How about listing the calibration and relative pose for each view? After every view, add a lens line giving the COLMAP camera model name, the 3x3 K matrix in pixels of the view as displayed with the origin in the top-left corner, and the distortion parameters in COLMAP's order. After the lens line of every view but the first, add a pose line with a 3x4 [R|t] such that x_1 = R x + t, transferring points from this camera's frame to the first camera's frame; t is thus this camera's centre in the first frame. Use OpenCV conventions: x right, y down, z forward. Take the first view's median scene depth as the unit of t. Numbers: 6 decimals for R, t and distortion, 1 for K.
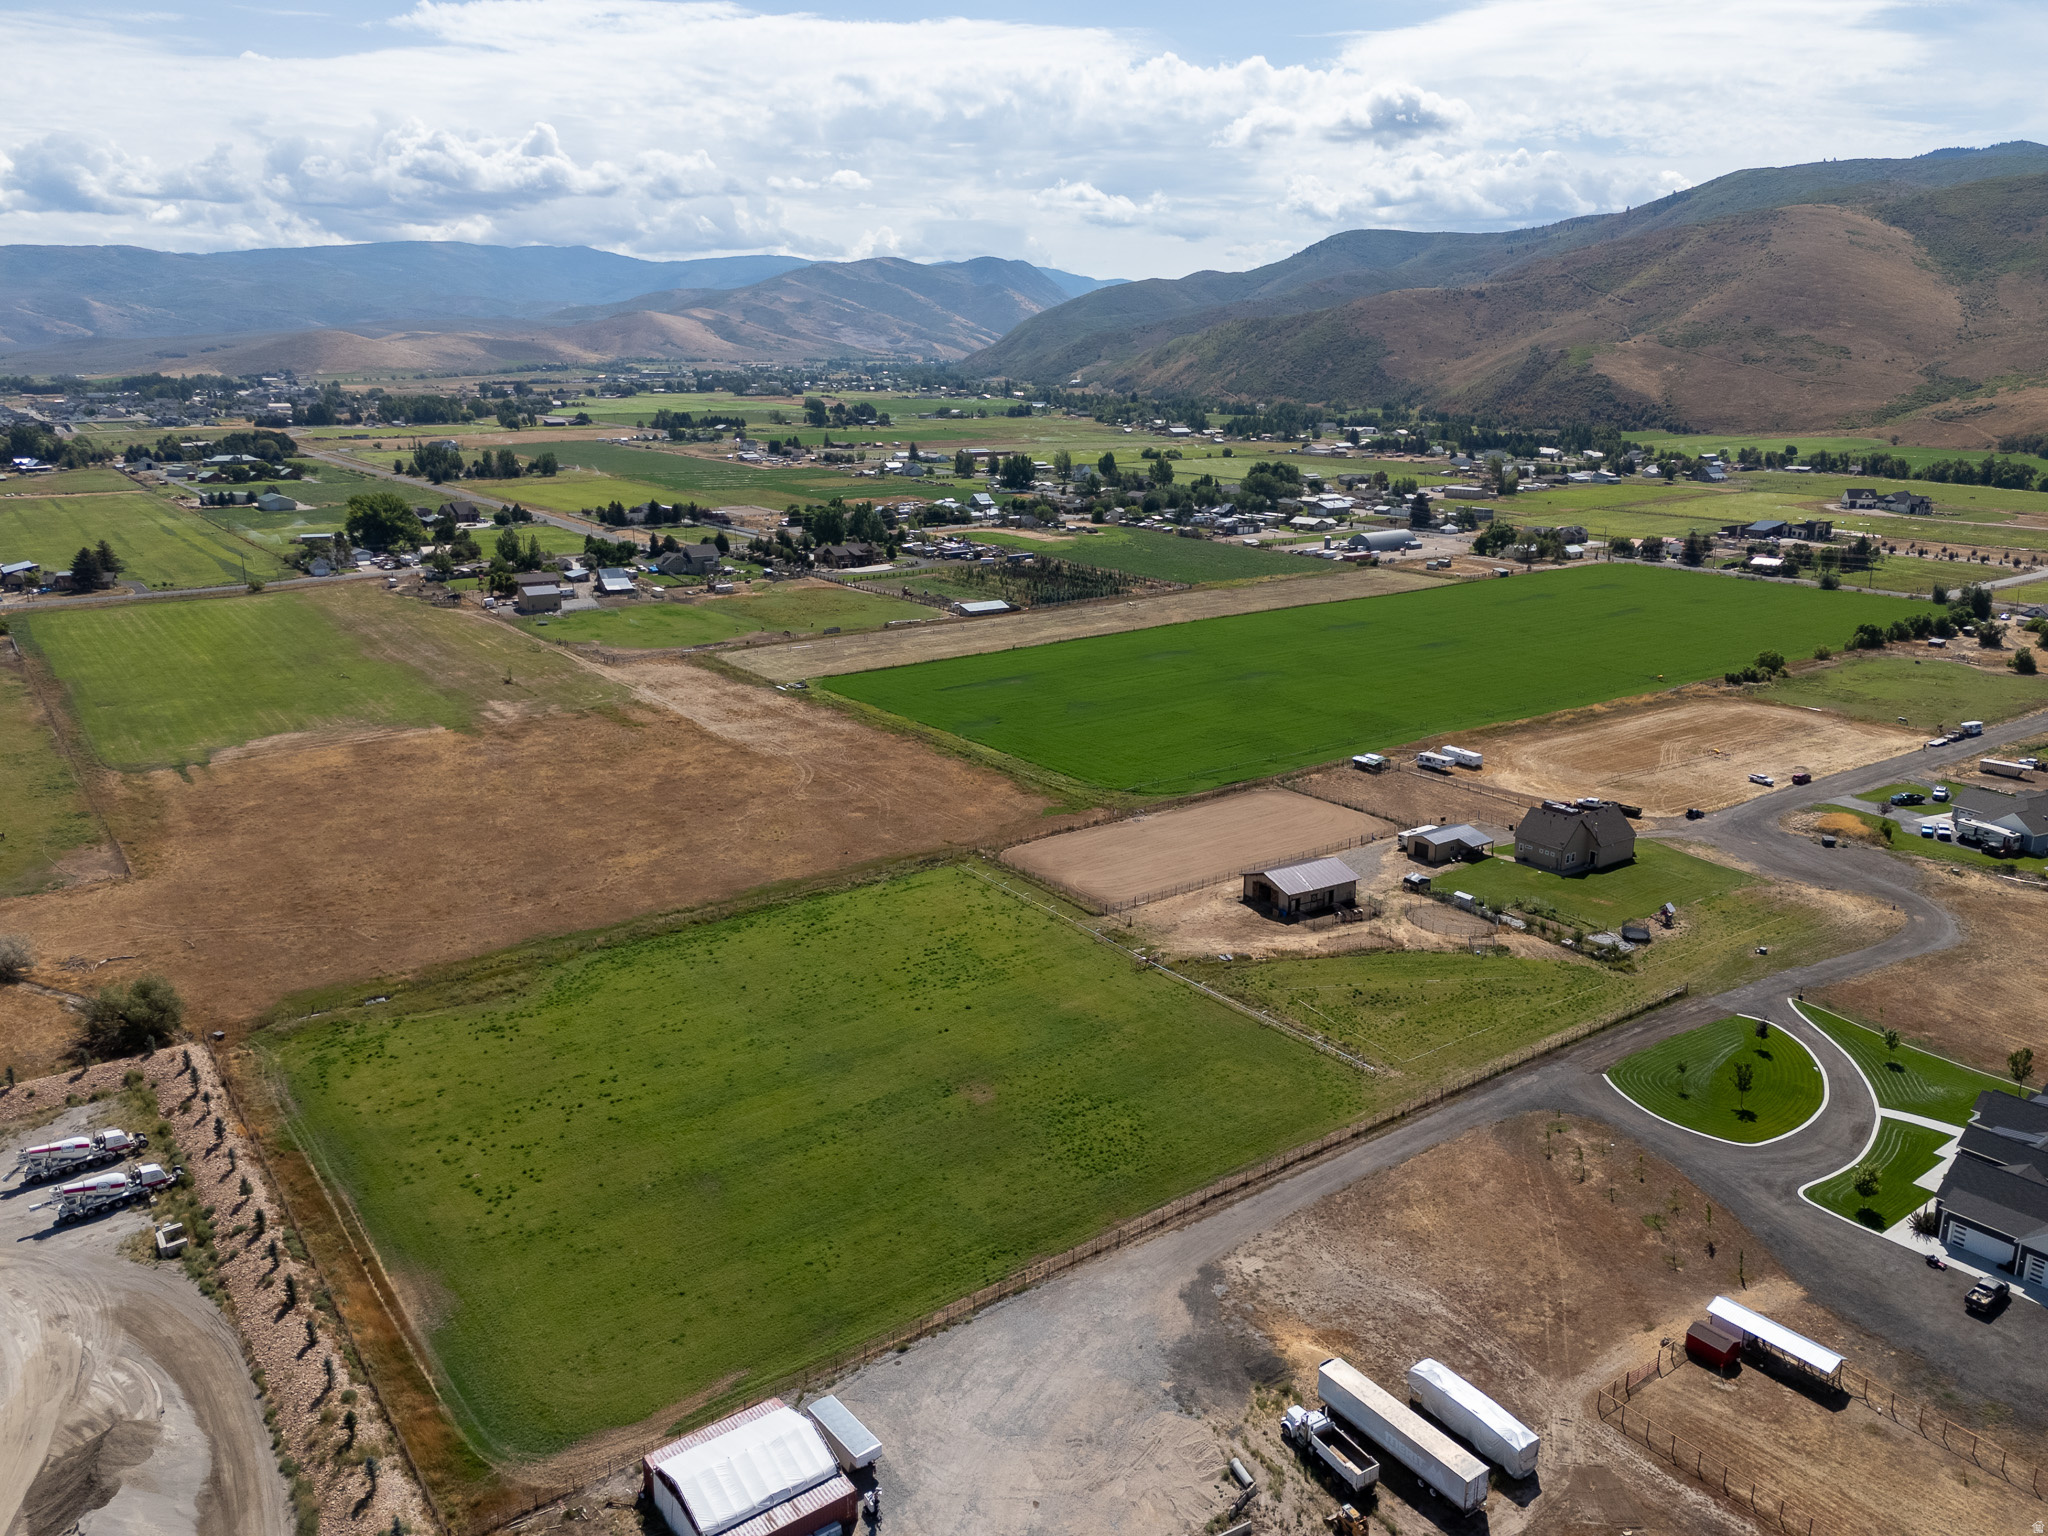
lens RADIAL K [[1506.4, 0, 1028.0], [0, 1506.4, 764.9], [0, 0, 1]] dist [0.076496, -0.071526]
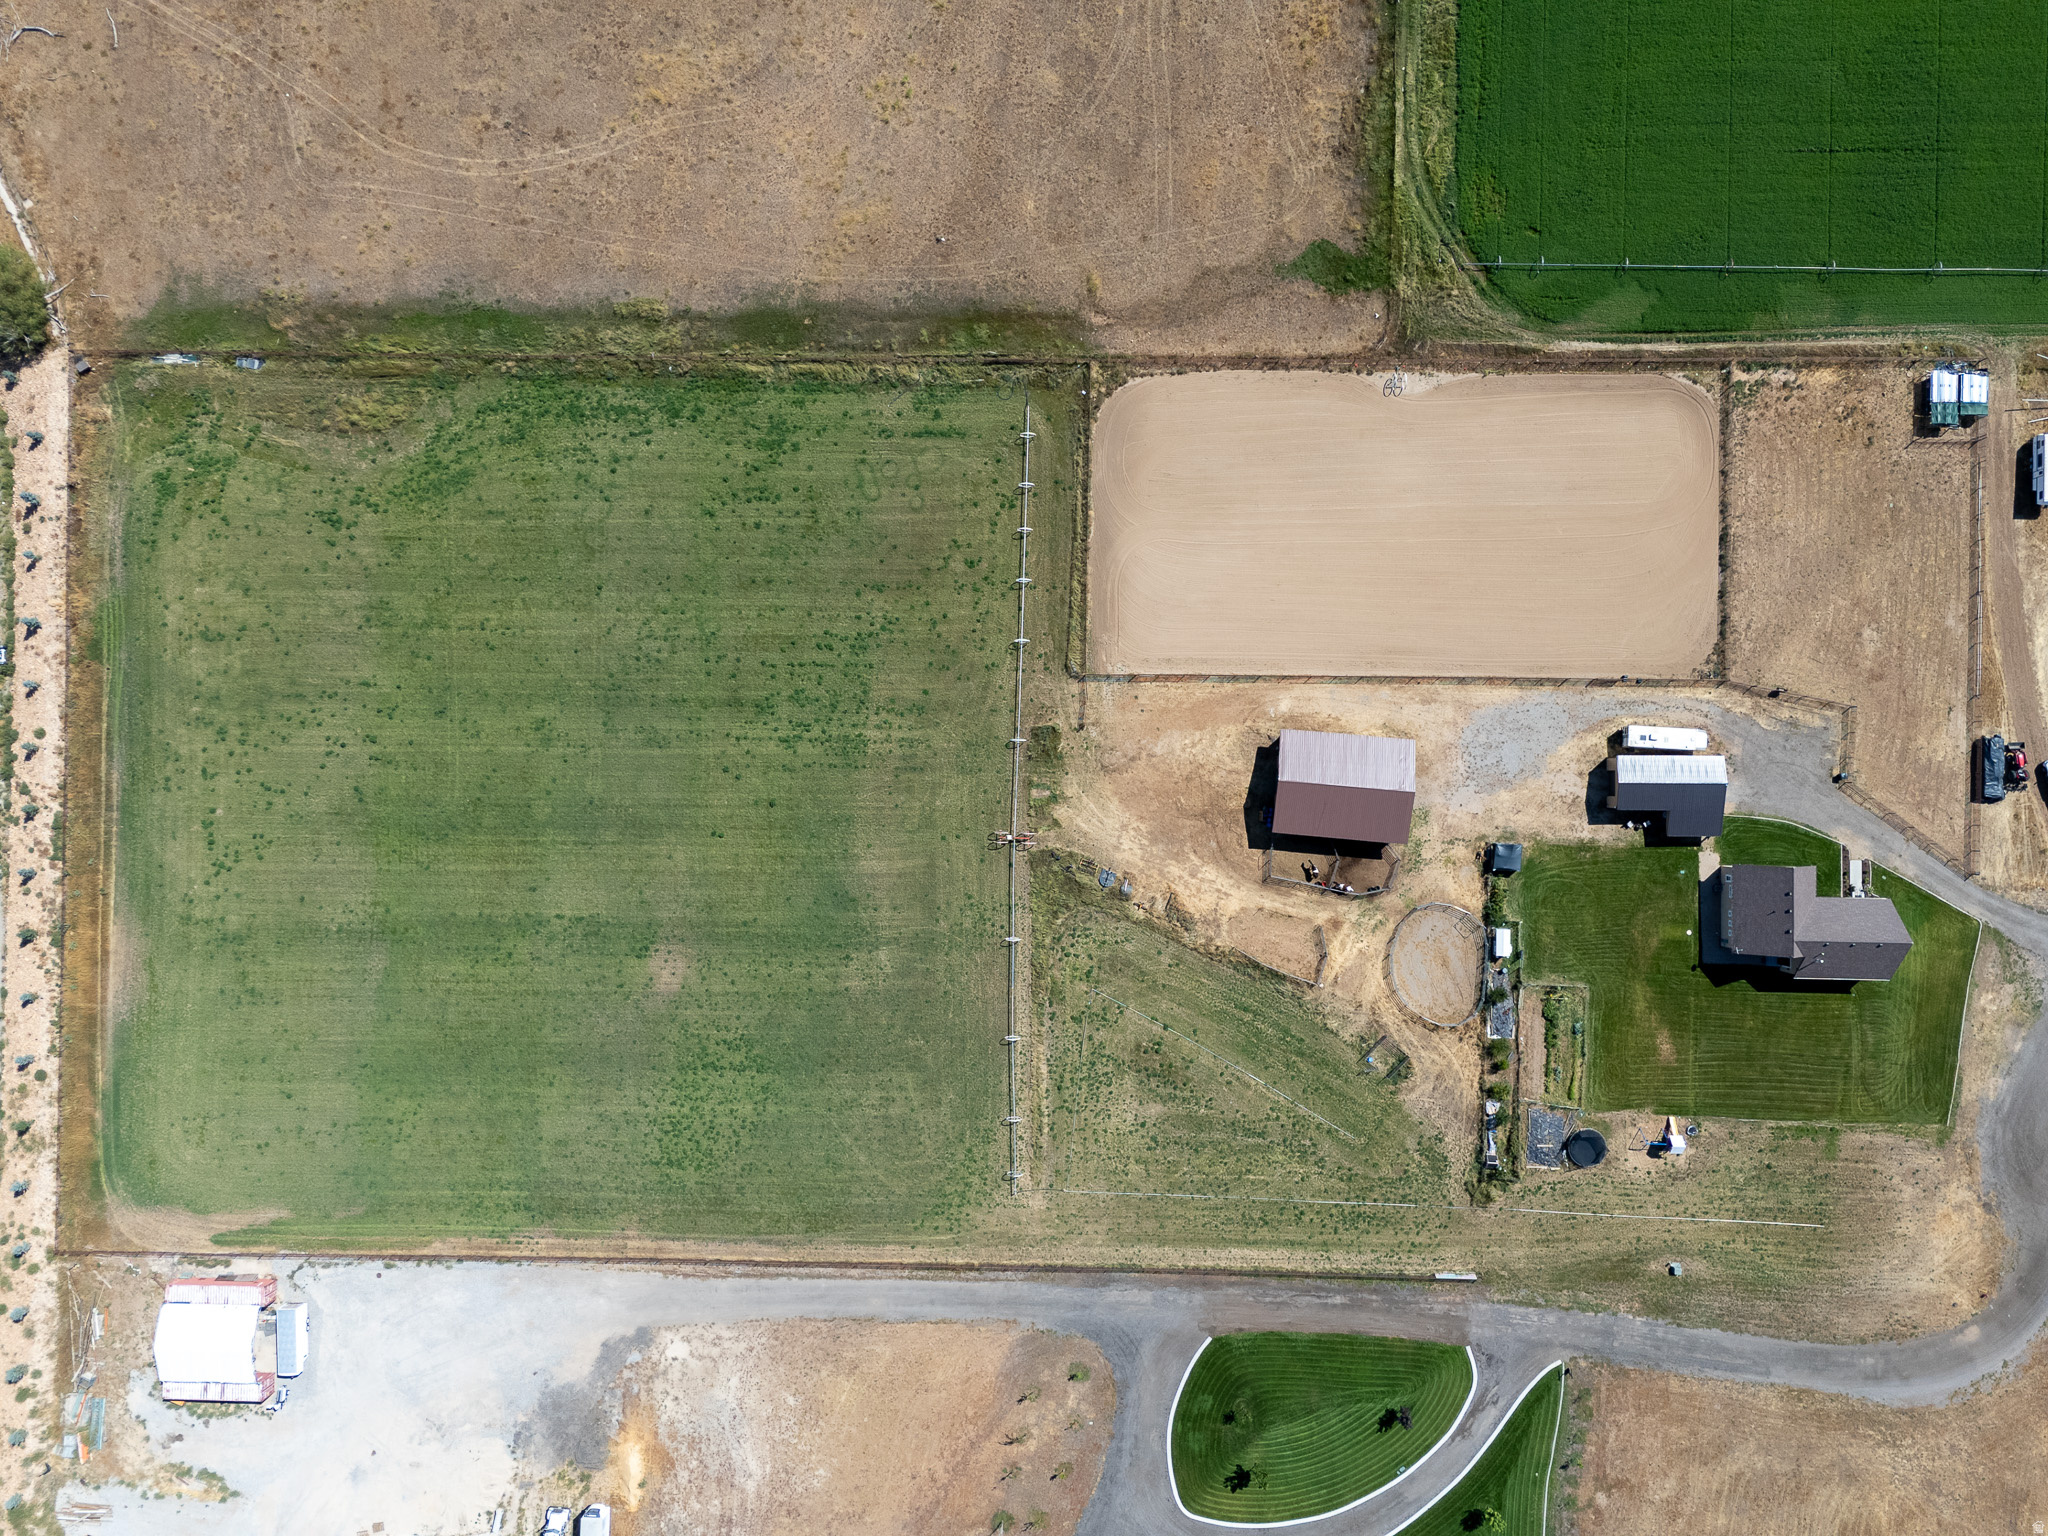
lens RADIAL K [[1506.4, 0, 1028.0], [0, 1506.4, 764.9], [0, 0, 1]] dist [0.076496, -0.071526]
pose [[0.798435, 0.601518, -0.026026, 0.080236], [-0.135235, 0.221294, 0.965785, -0.644775], [0.586697, -0.767597, 0.258035, 0.797893]]
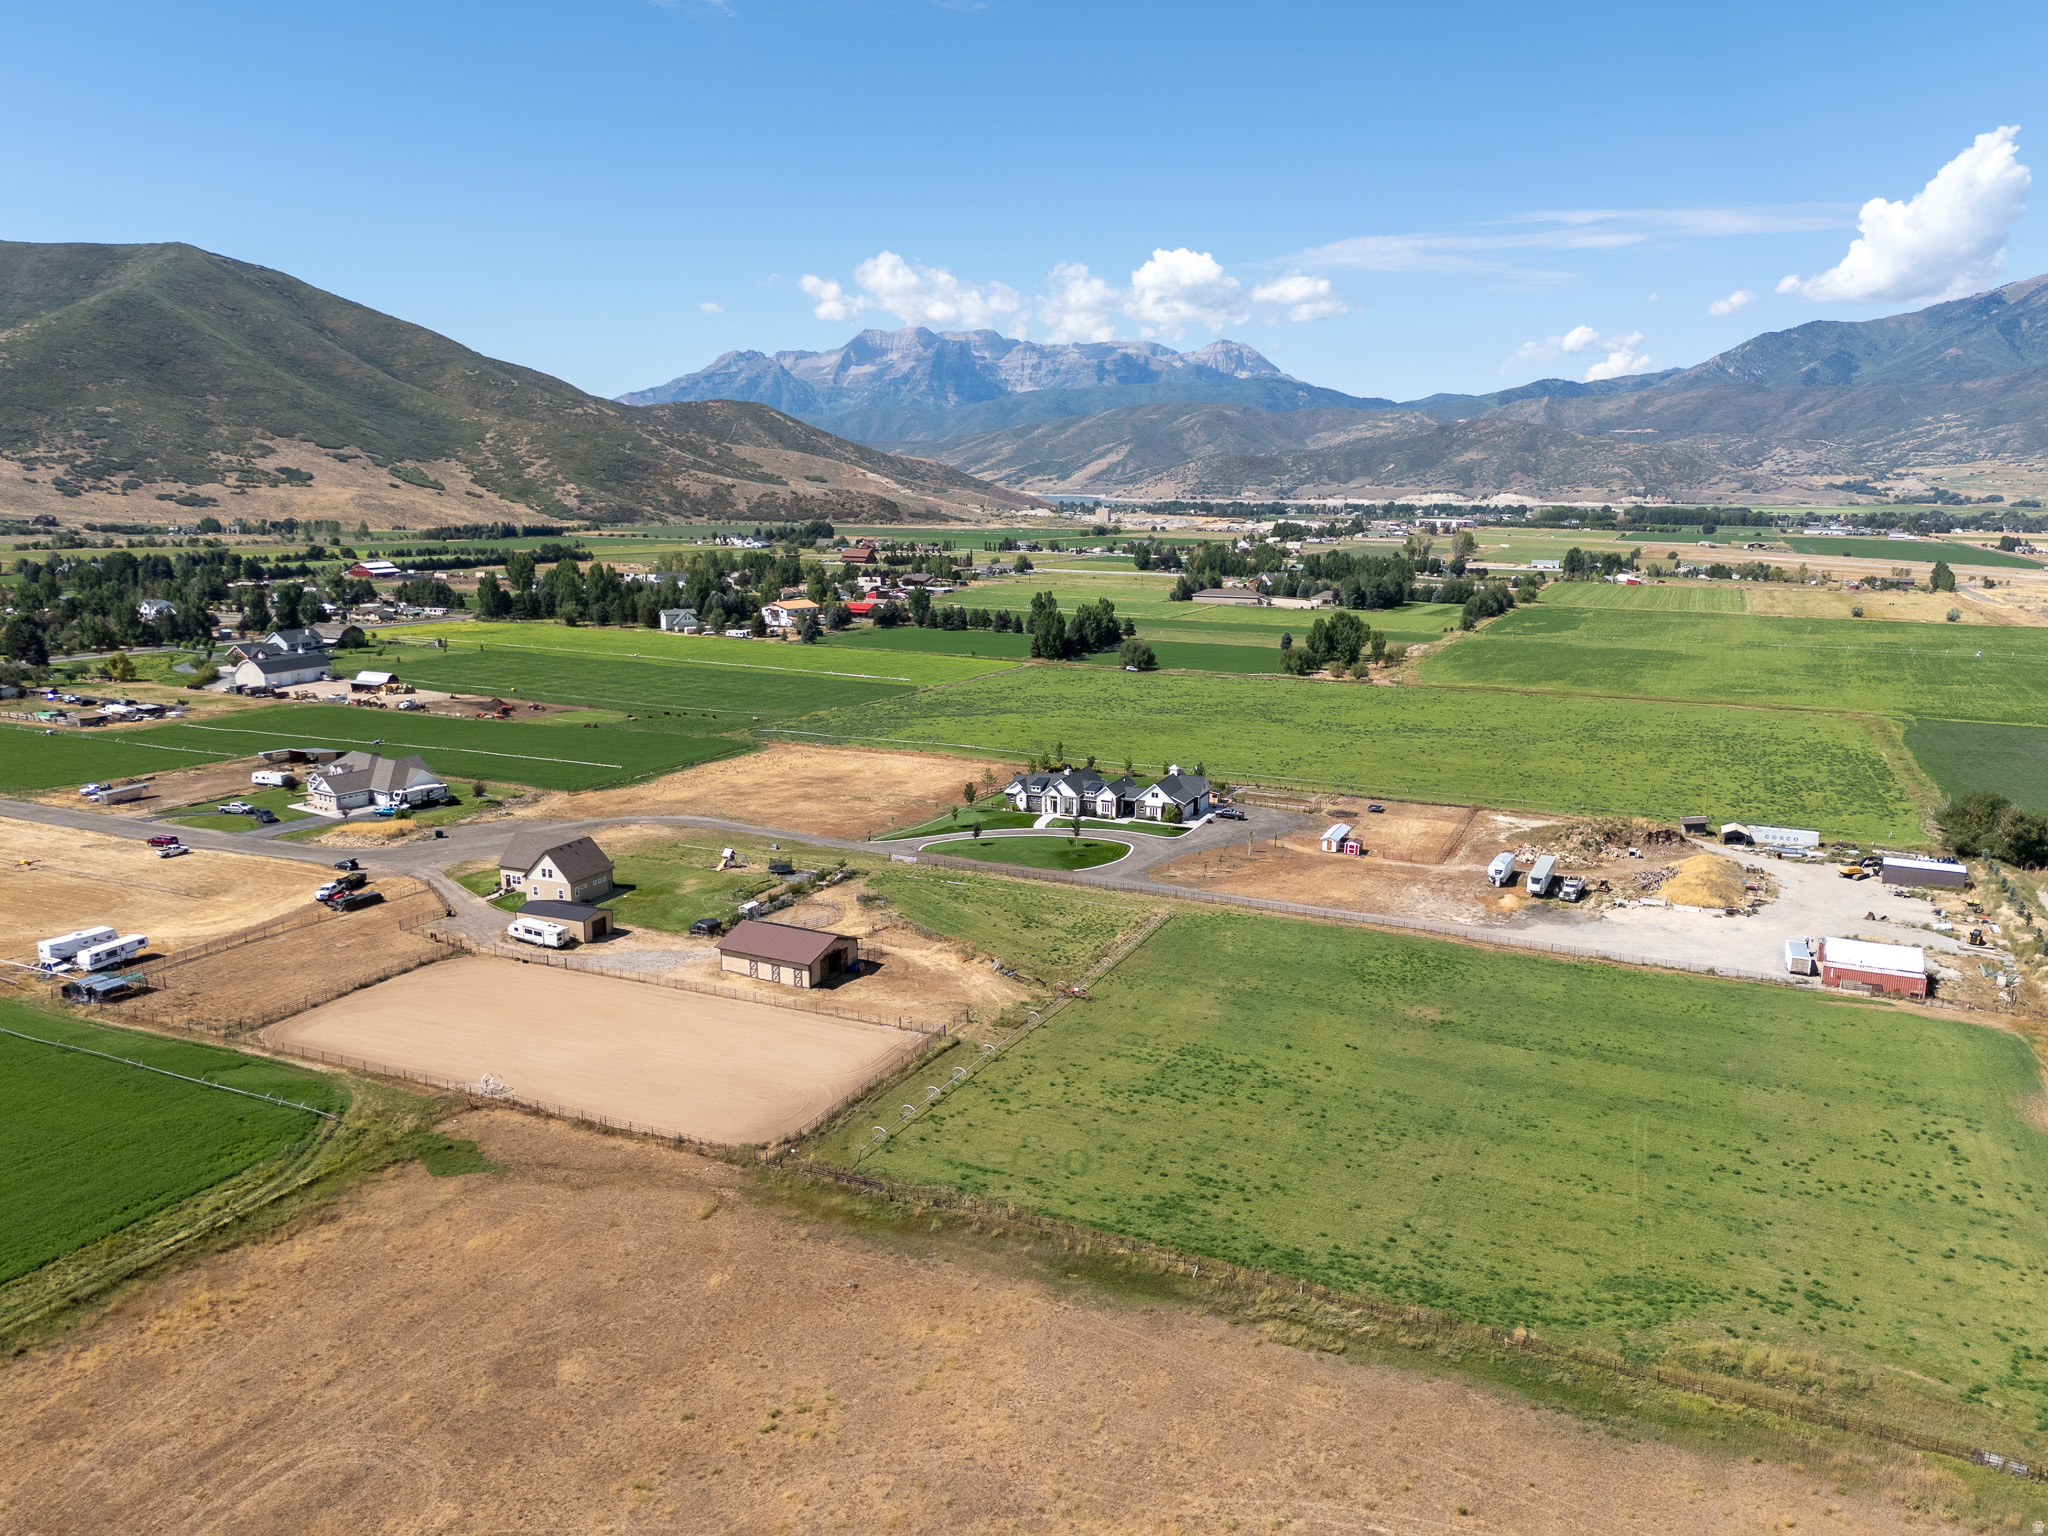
lens RADIAL K [[1504.3, 0, 1028.7], [0, 1504.3, 765.9], [0, 0, 1]] dist [0.076475, -0.071902]
pose [[-0.494327, -0.173010, 0.851885, -0.611116], [0.219142, 0.923539, 0.314725, -0.264133], [-0.841200, 0.342261, -0.418617, 1.299471]]
